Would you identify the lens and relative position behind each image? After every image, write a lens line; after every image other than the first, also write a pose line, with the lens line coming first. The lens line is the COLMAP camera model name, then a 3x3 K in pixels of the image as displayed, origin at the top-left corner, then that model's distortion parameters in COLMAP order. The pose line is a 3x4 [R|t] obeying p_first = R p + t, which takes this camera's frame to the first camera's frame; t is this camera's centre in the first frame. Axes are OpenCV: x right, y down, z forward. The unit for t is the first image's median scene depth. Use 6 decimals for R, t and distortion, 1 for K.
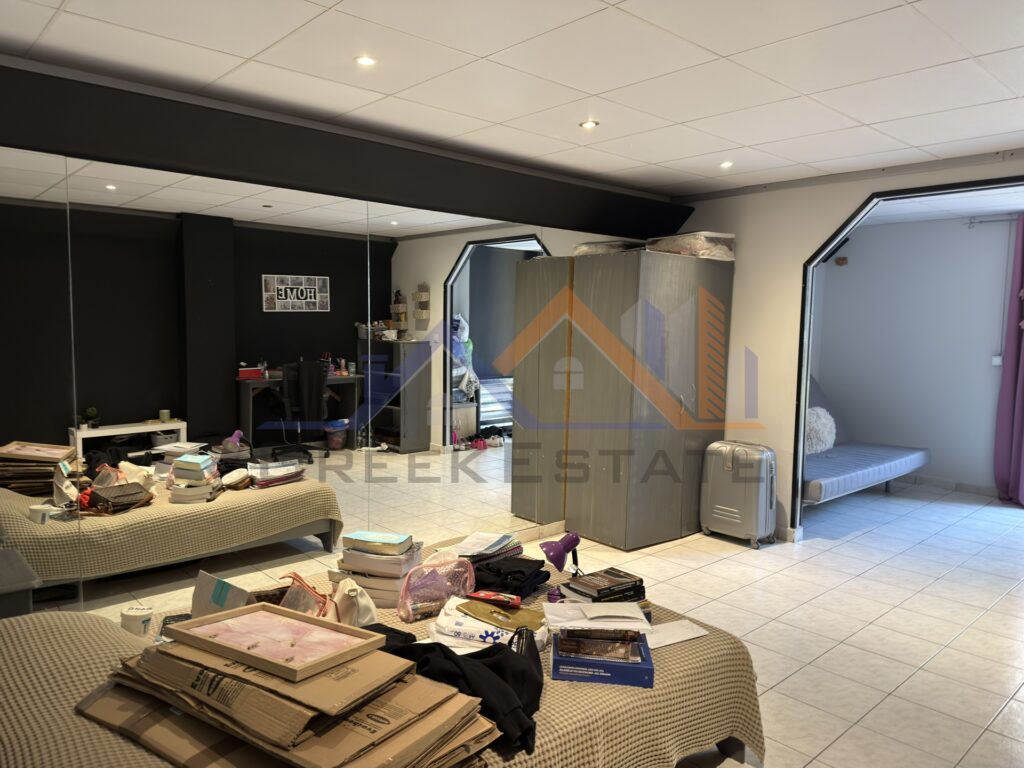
lens RADIAL K [[718.4, 0, 512.2], [0, 718.4, 383.9], [0, 0, 1]] dist [0.027032, -0.046166]
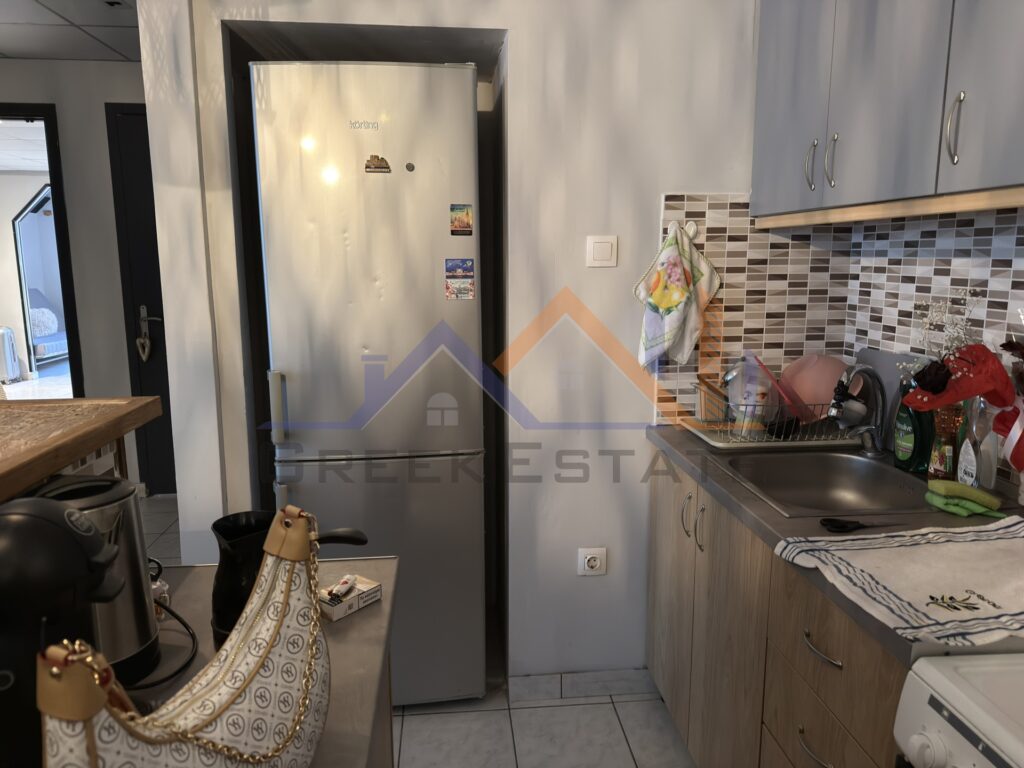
lens RADIAL K [[718.4, 0, 510.2], [0, 718.4, 387.1], [0, 0, 1]] dist [0.027032, -0.046166]
pose [[0.595810, -0.159007, 0.787228, -0.303728], [0.076431, 0.986982, 0.141508, 0.076393], [-0.799481, -0.024144, 0.600206, -0.989949]]
